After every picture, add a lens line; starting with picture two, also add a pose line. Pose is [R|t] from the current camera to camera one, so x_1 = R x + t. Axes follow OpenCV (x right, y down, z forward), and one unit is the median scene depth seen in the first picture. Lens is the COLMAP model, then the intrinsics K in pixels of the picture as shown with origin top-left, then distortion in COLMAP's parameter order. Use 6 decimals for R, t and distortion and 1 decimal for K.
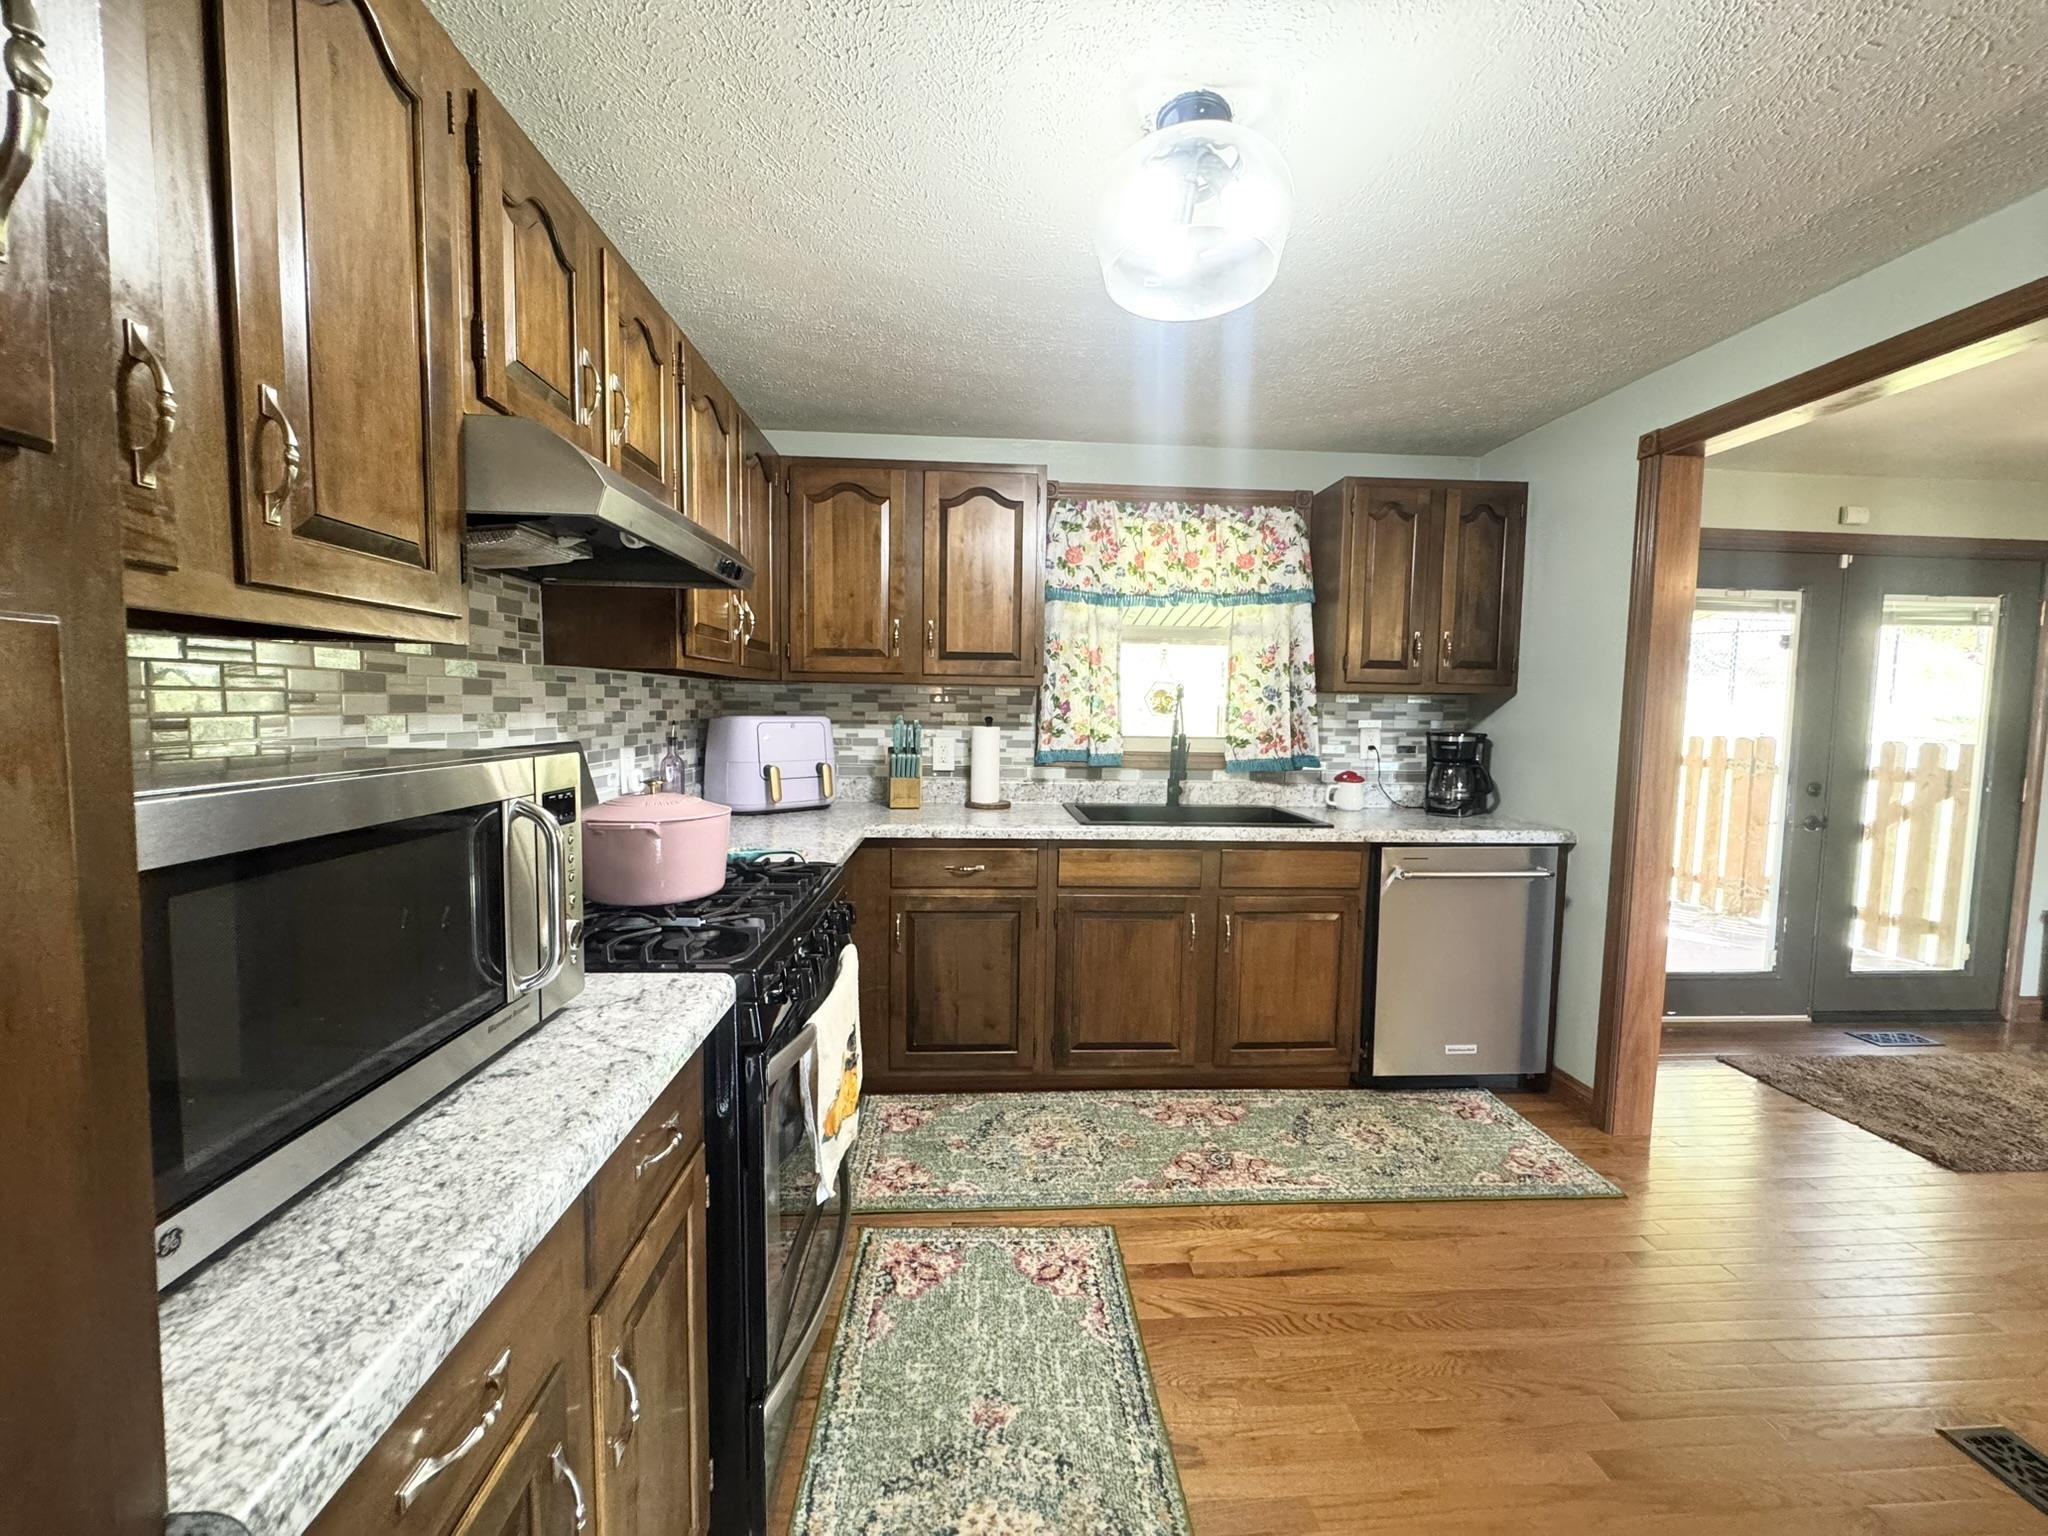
lens RADIAL K [[817.3, 0, 1024.0], [0, 817.3, 768.0], [0, 0, 1]] dist [-0.003593, -0.000387]
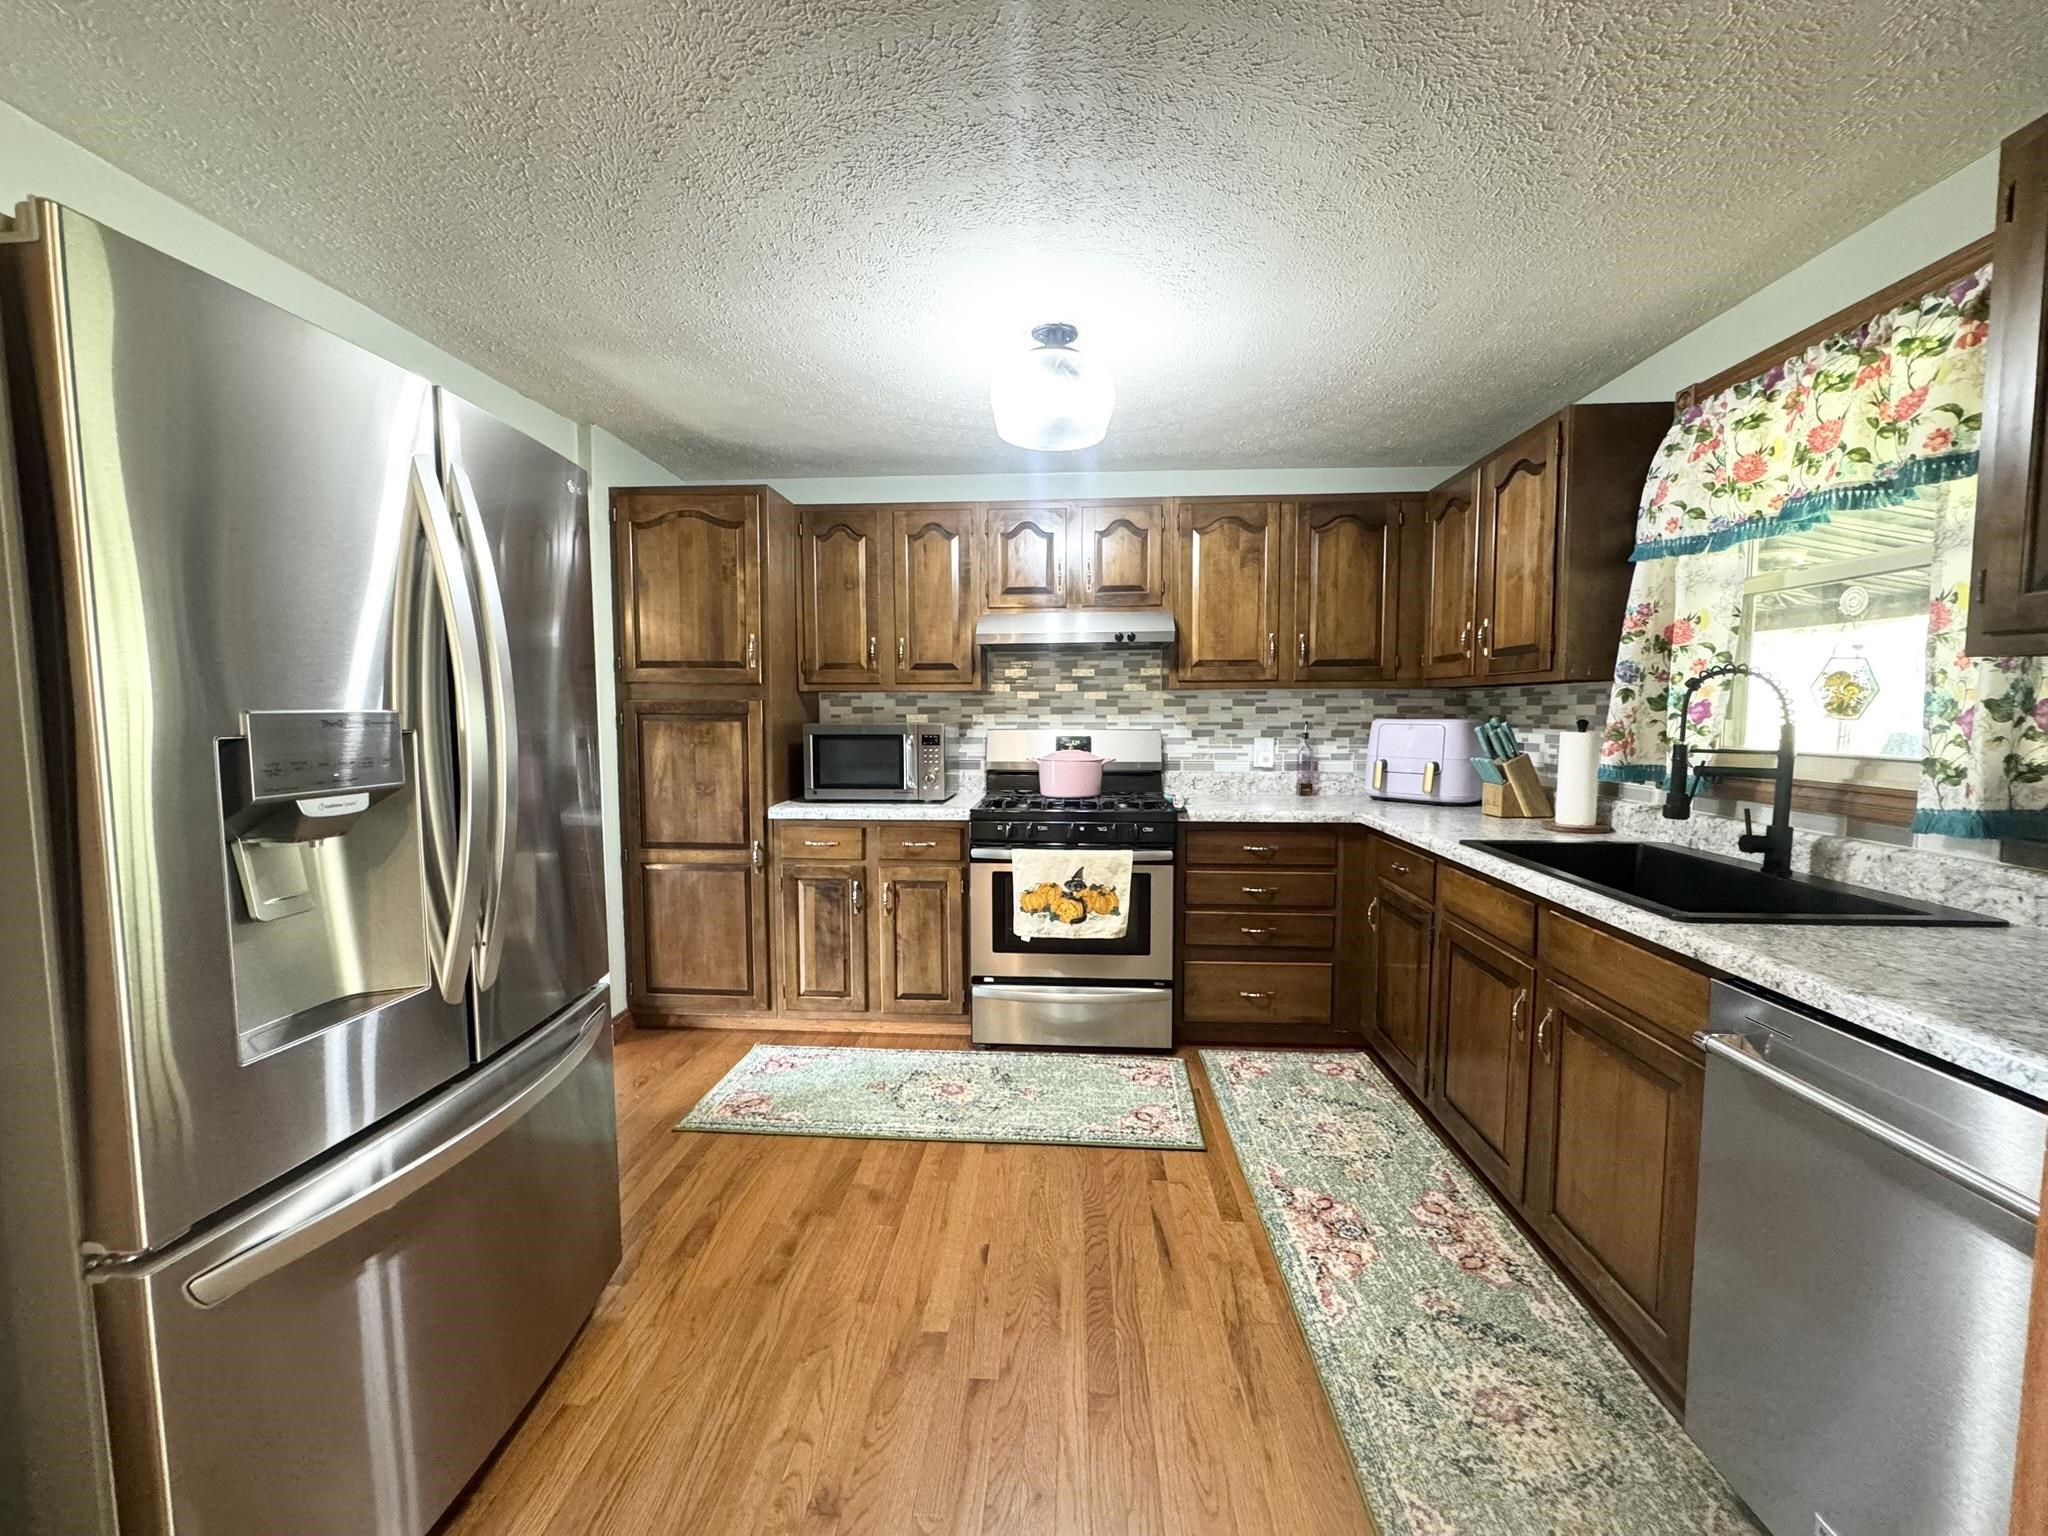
lens RADIAL K [[817.3, 0, 1024.0], [0, 817.3, 768.0], [0, 0, 1]] dist [-0.003593, -0.000387]
pose [[-0.122981, 0.055250, -0.990870, 1.059471], [-0.075036, 0.995073, 0.064797, -0.032716], [0.989568, 0.082319, -0.118229, 0.695351]]
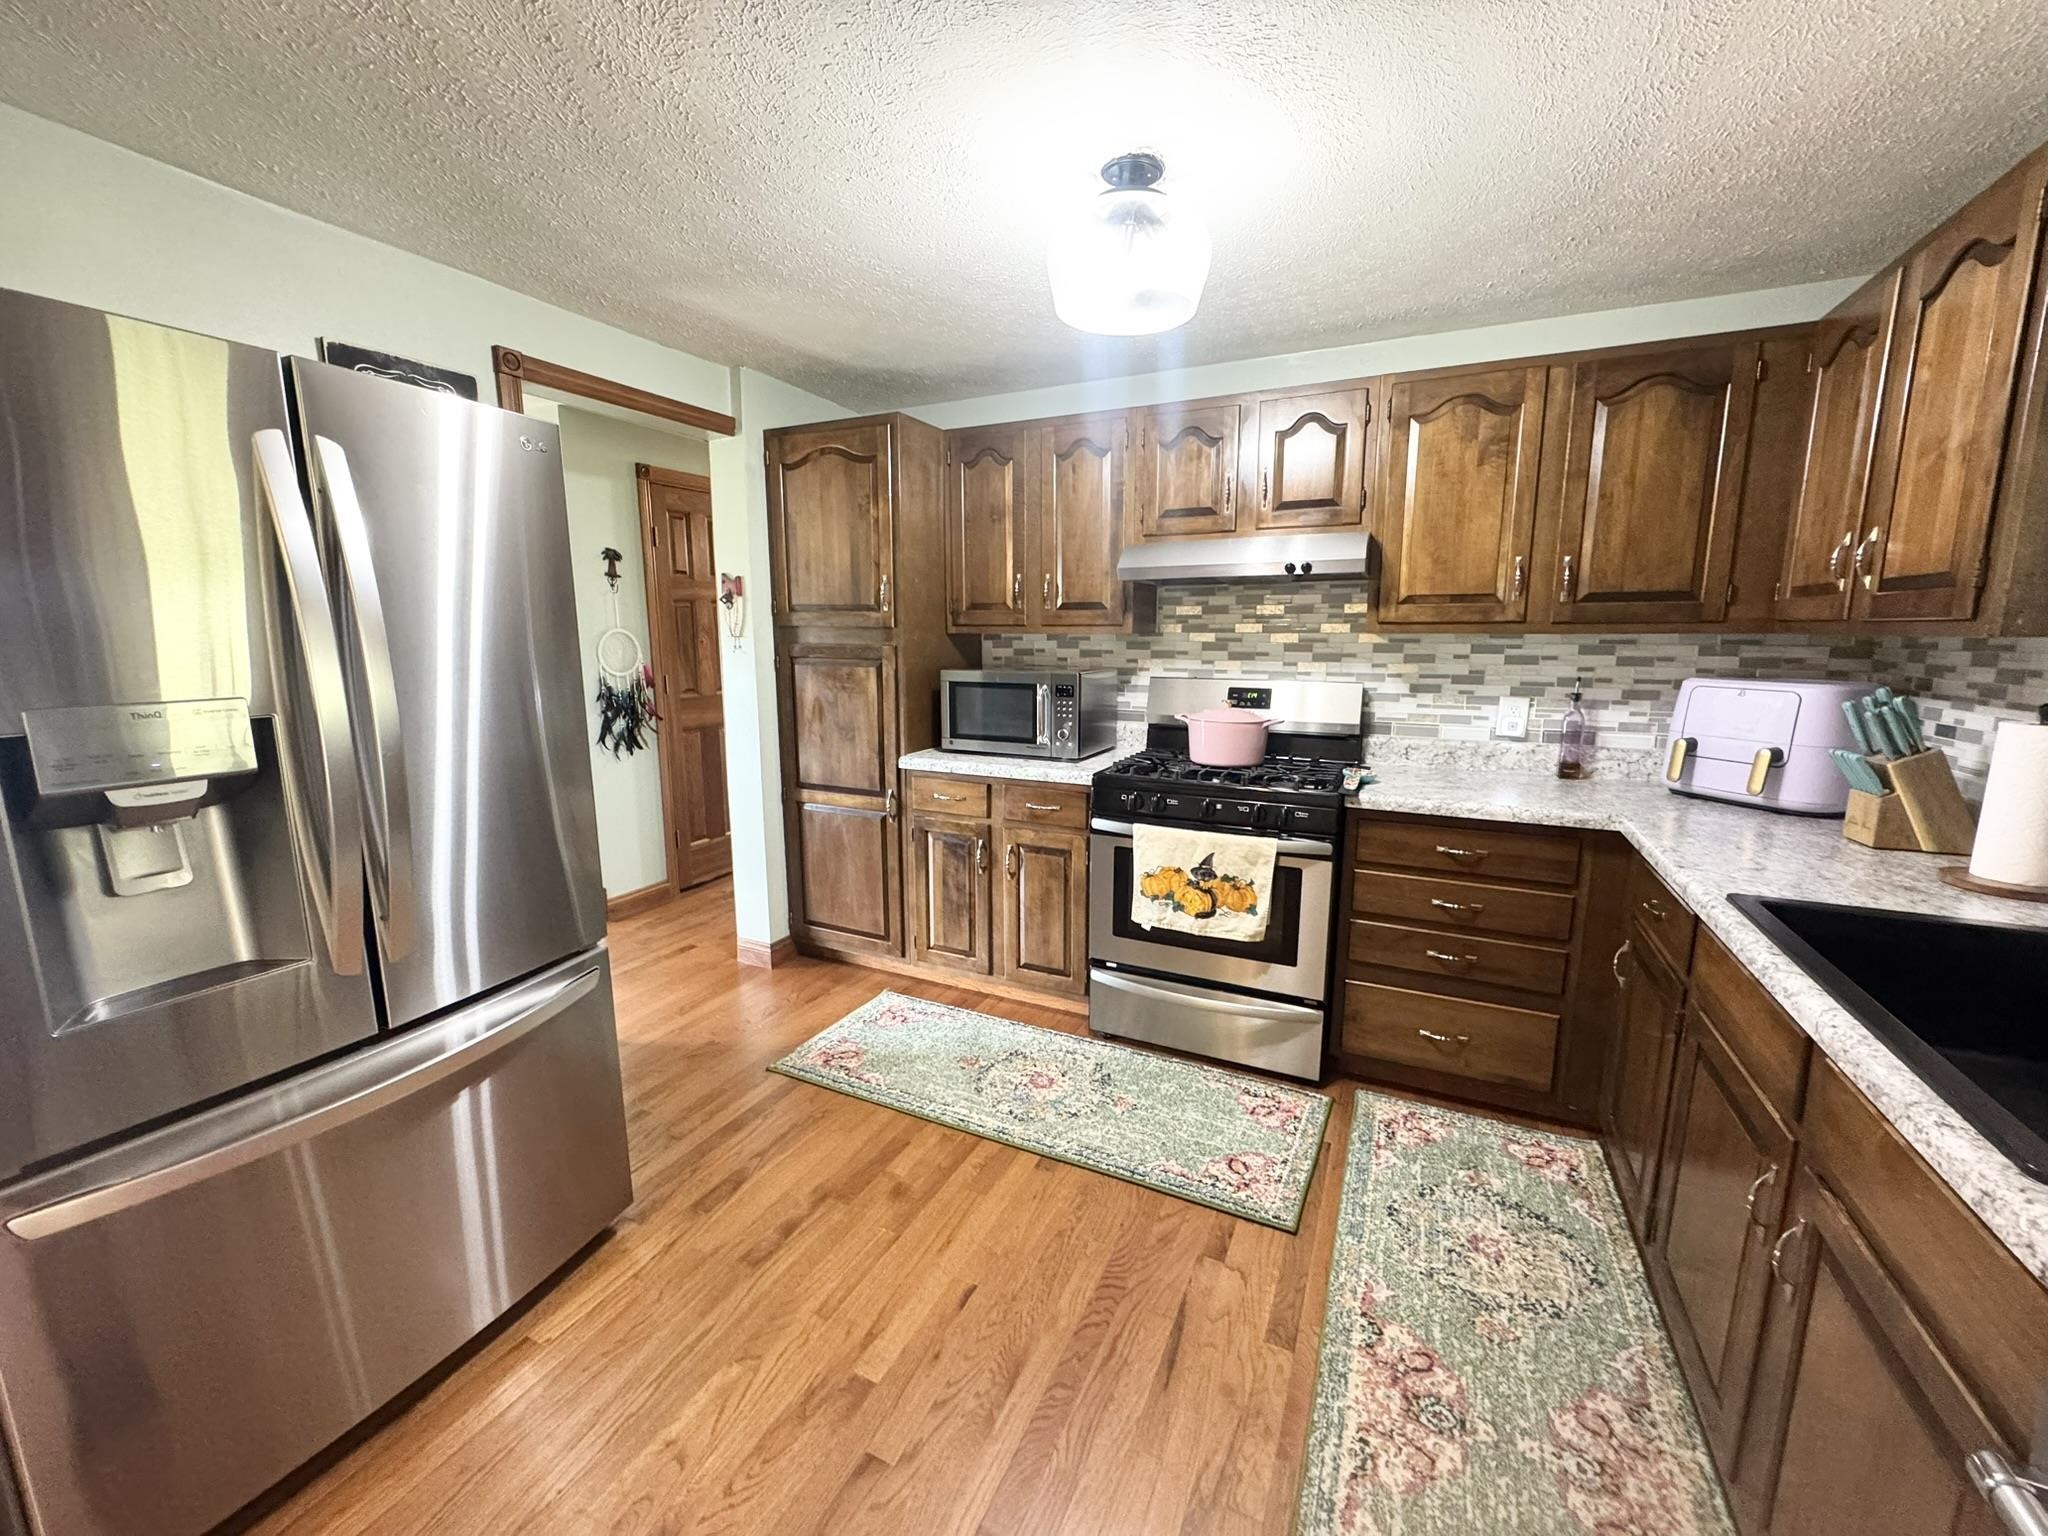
lens RADIAL K [[817.3, 0, 1024.0], [0, 817.3, 768.0], [0, 0, 1]] dist [-0.003593, -0.000387]
pose [[-0.491581, 0.130666, -0.860973, 0.825466], [-0.072905, 0.979033, 0.190209, -0.091343], [0.867775, 0.156272, -0.471747, 0.905807]]
